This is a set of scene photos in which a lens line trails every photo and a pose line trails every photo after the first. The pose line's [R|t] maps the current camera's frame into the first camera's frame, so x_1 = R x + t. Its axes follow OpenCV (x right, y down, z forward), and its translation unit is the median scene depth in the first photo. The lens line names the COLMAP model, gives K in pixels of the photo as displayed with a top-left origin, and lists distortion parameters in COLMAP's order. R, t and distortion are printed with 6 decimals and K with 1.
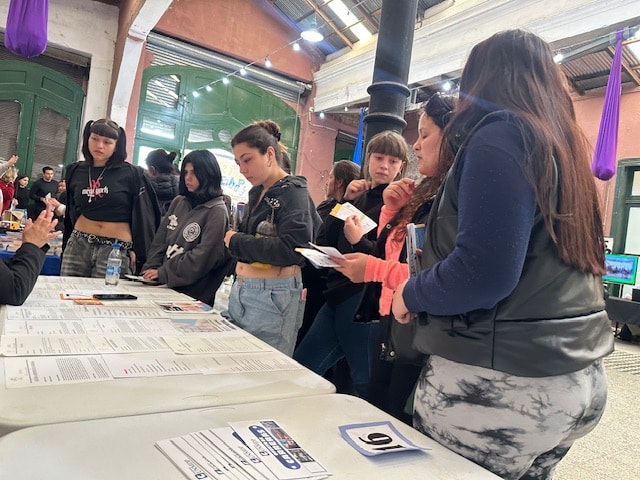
lens RADIAL K [[461.9, 0, 320.0], [0, 461.9, 240.0], [0, 0, 1]] dist [-0.002750, -0.004061]
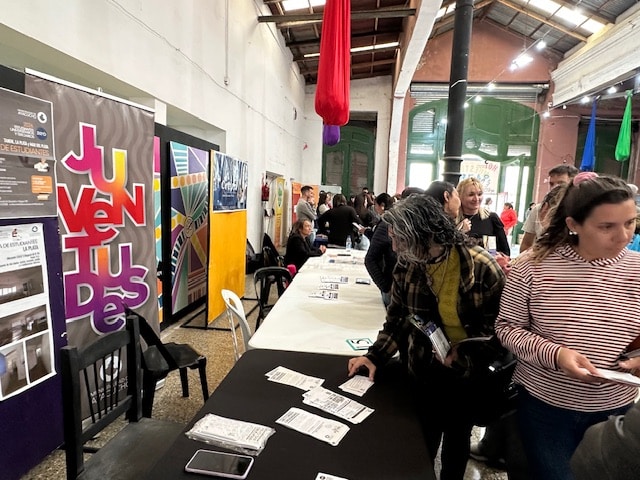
lens RADIAL K [[376.0, 0, 320.0], [0, 376.0, 240.0], [0, 0, 1]] dist [0.004515, 0.002310]
pose [[0.774606, -0.023224, -0.632017, 0.137381], [0.058669, 0.997655, 0.035245, -0.009730], [0.629717, -0.064381, 0.774152, -0.140619]]
